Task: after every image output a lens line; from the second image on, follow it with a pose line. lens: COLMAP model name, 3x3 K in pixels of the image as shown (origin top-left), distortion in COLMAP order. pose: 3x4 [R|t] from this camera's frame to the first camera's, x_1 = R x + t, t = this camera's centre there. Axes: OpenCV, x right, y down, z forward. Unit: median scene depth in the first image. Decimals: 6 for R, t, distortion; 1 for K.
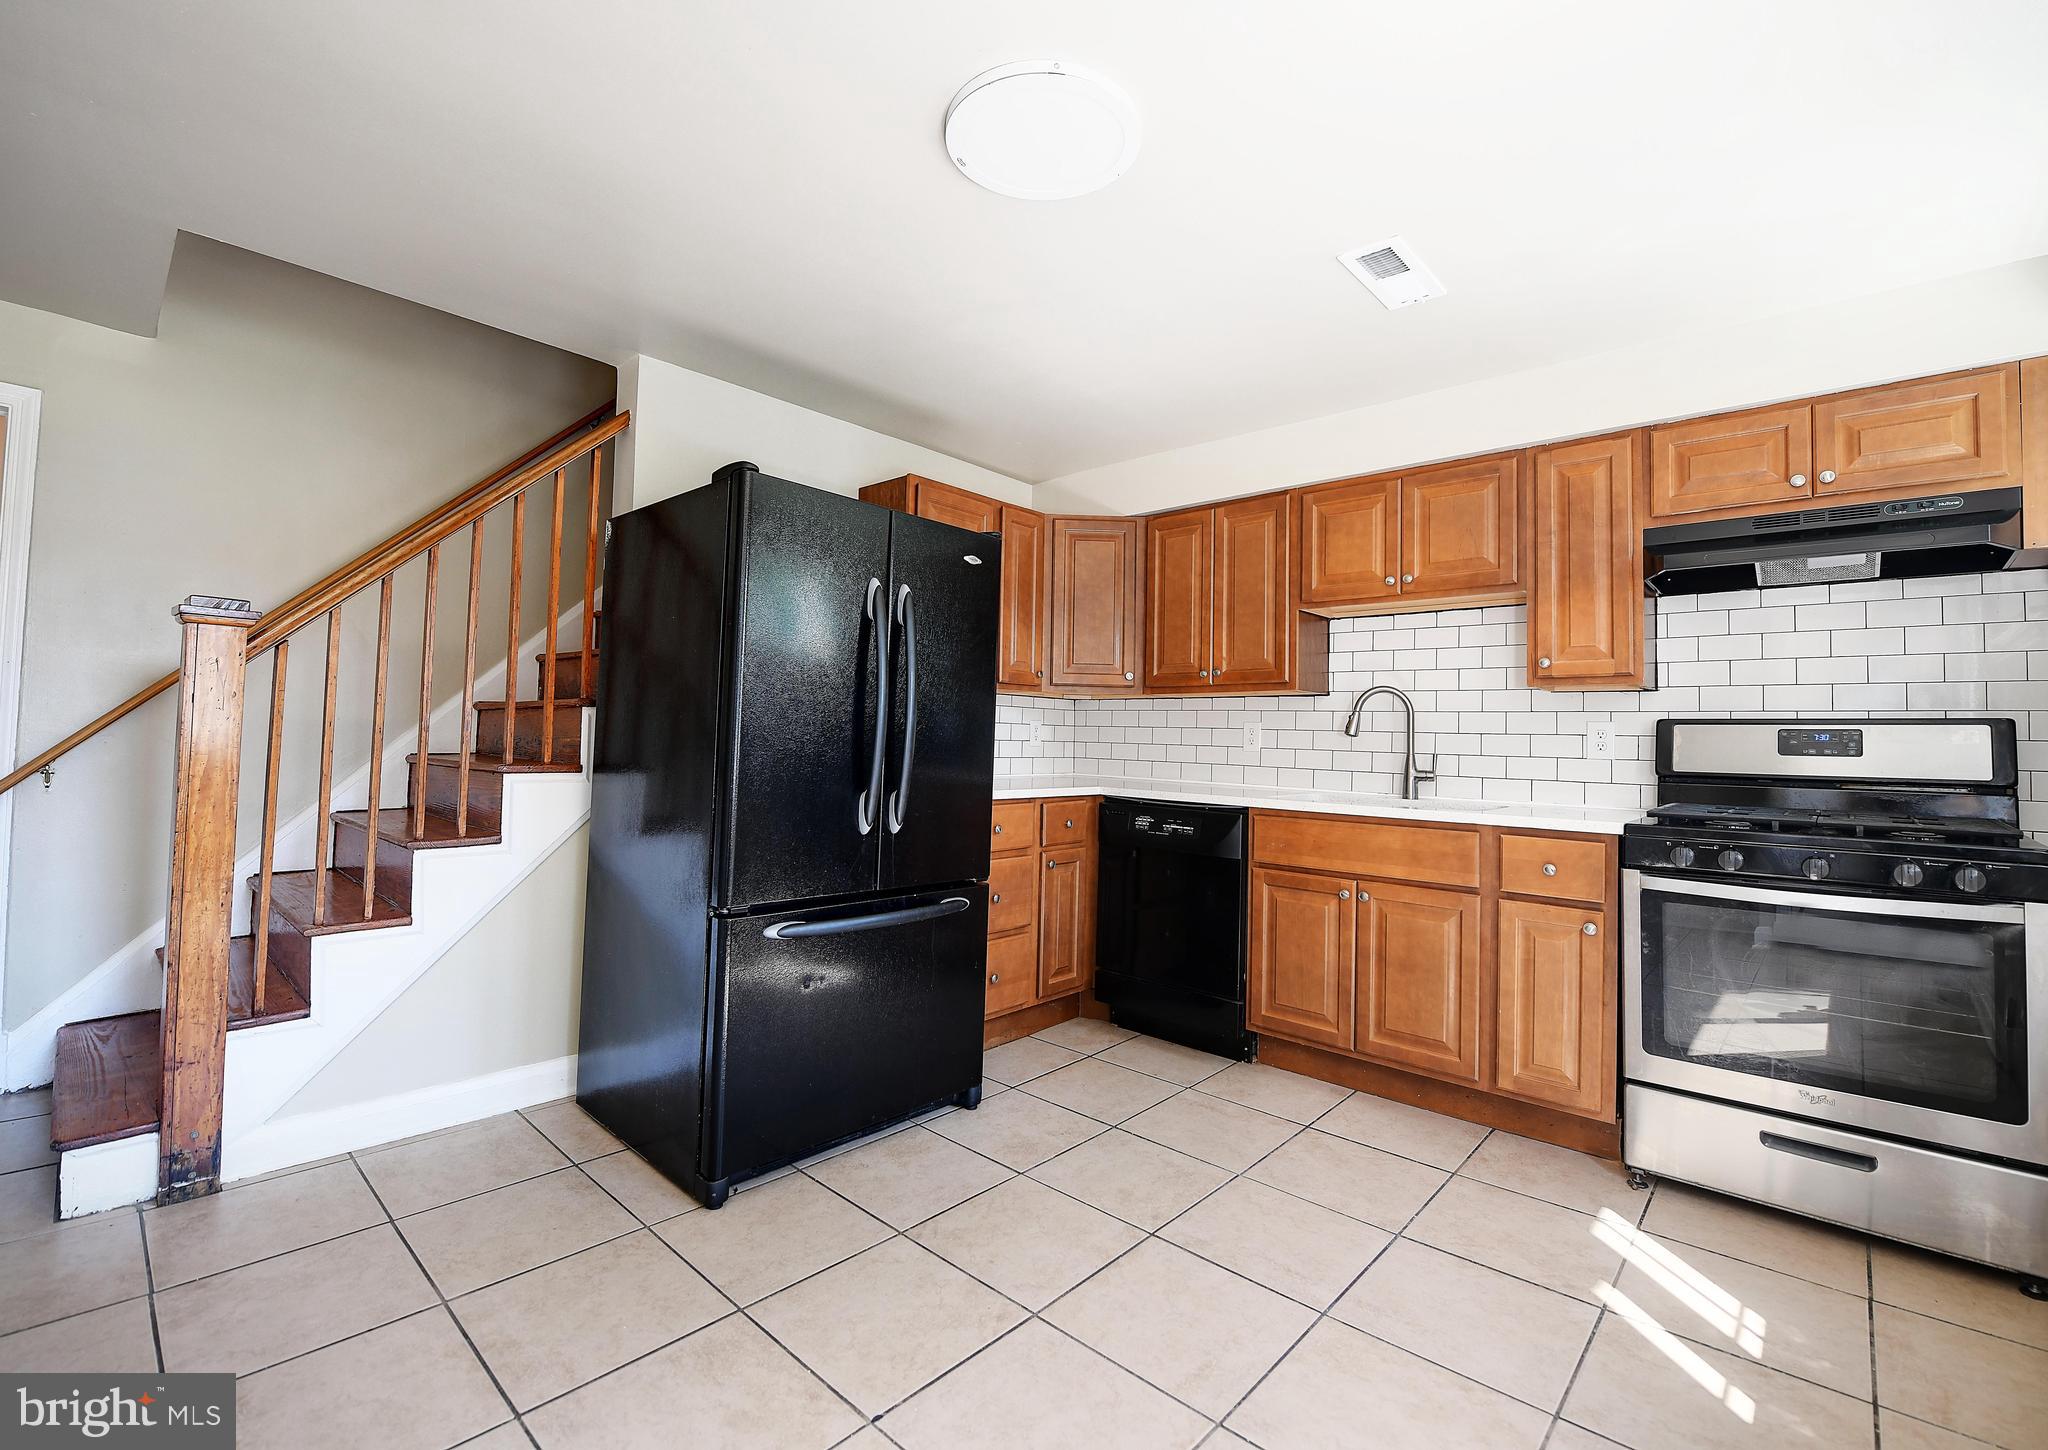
lens RADIAL K [[909.9, 0, 1016.1], [0, 909.9, 714.8], [0, 0, 1]] dist [-0.016826, -0.001591]
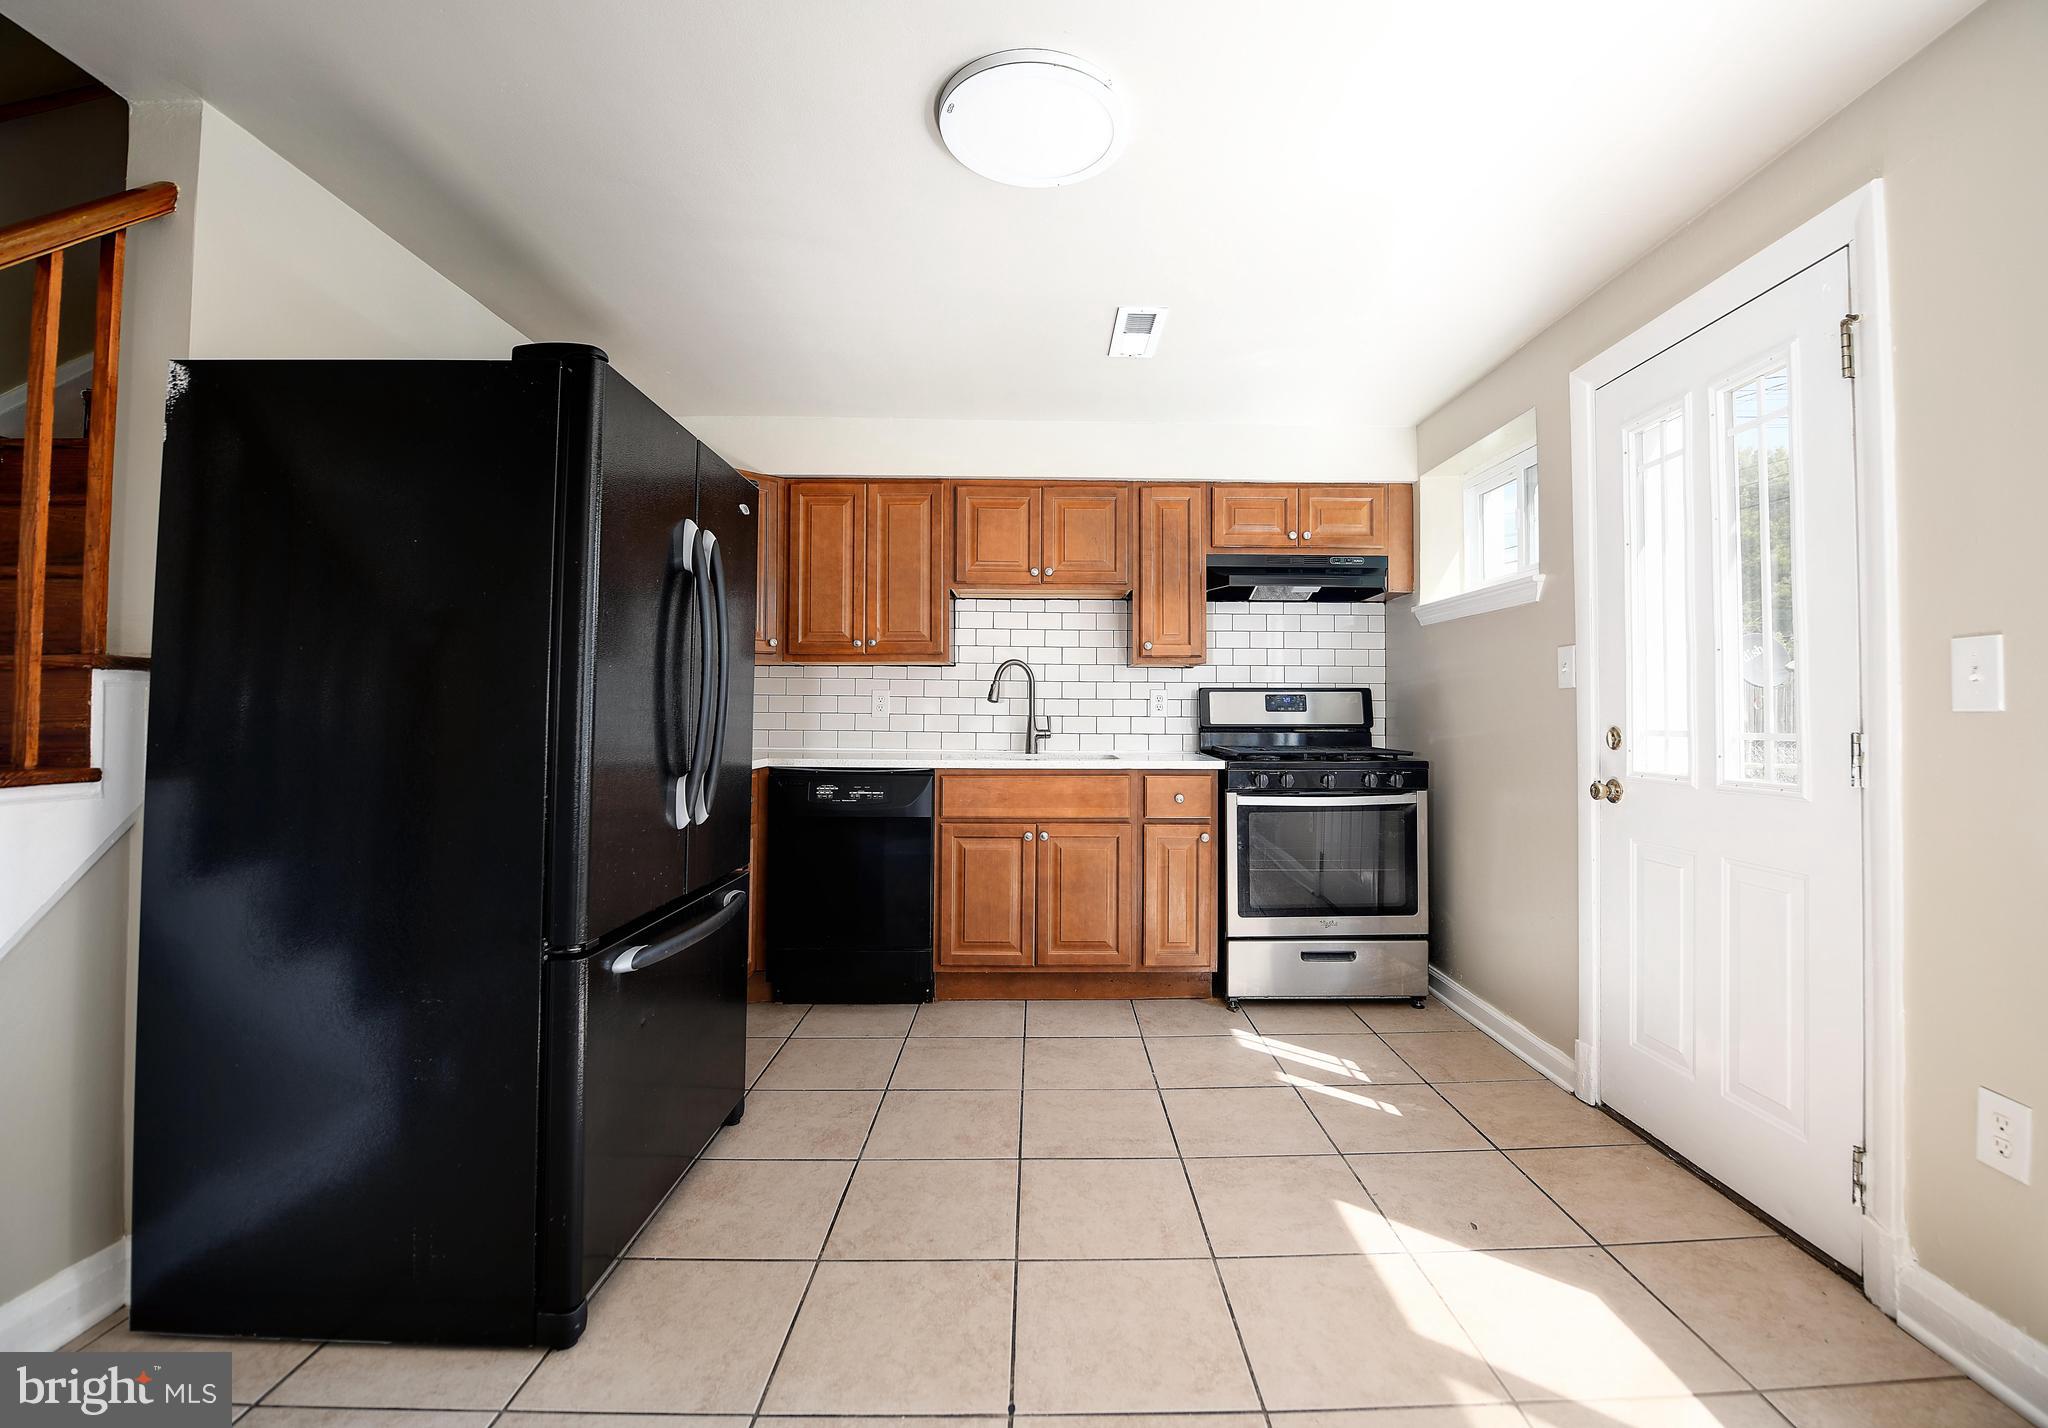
lens RADIAL K [[889.6, 0, 1028.7], [0, 889.6, 698.6], [0, 0, 1]] dist [-0.014645, -0.003592]
pose [[0.712652, -0.009728, 0.701450, -0.476134], [-0.006153, 0.999779, 0.020116, -0.004857], [-0.701490, -0.018652, 0.712435, 0.190765]]
